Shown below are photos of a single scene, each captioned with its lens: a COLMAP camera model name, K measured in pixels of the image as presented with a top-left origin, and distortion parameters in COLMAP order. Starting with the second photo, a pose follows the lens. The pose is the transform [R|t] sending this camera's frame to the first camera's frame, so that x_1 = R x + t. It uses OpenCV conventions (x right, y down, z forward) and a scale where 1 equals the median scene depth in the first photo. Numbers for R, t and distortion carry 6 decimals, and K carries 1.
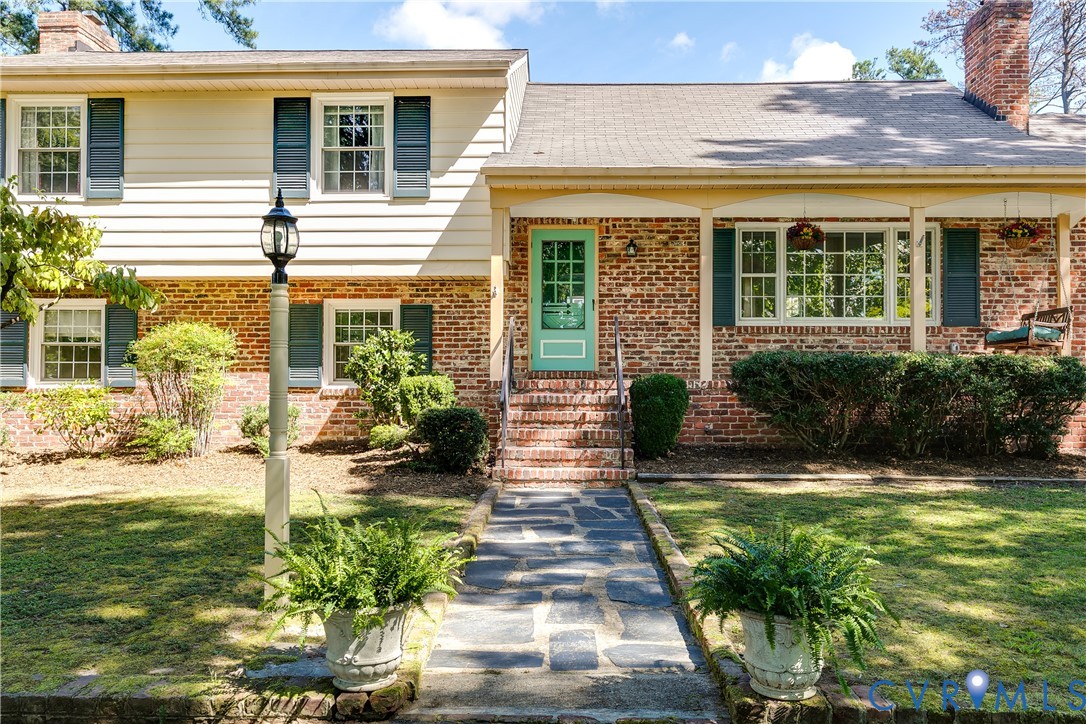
lens RADIAL K [[786.8, 0, 554.5], [0, 786.8, 371.5], [0, 0, 1]] dist [-0.000477, 0.002046]
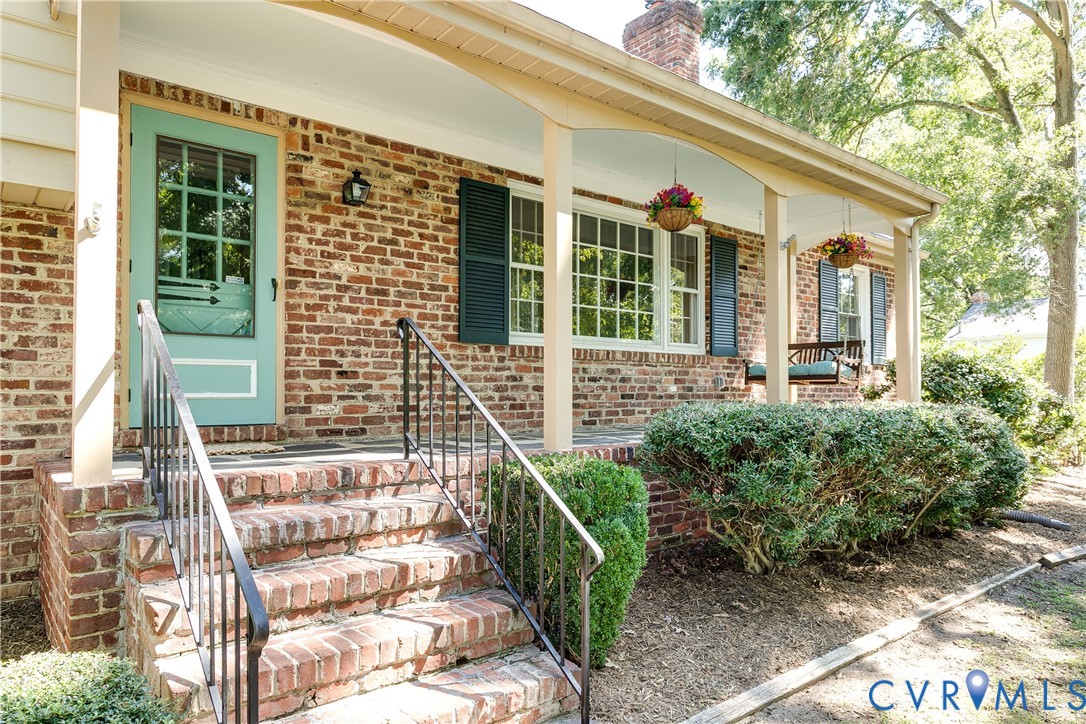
lens RADIAL K [[689.6, 0, 534.8], [0, 689.6, 382.0], [0, 0, 1]] dist [-0.000667, -0.000603]
pose [[0.762991, 0.005721, 0.646384, -0.105295], [-0.013001, 0.999894, 0.006498, -0.032044], [-0.646278, -0.013362, 0.762985, 0.567665]]
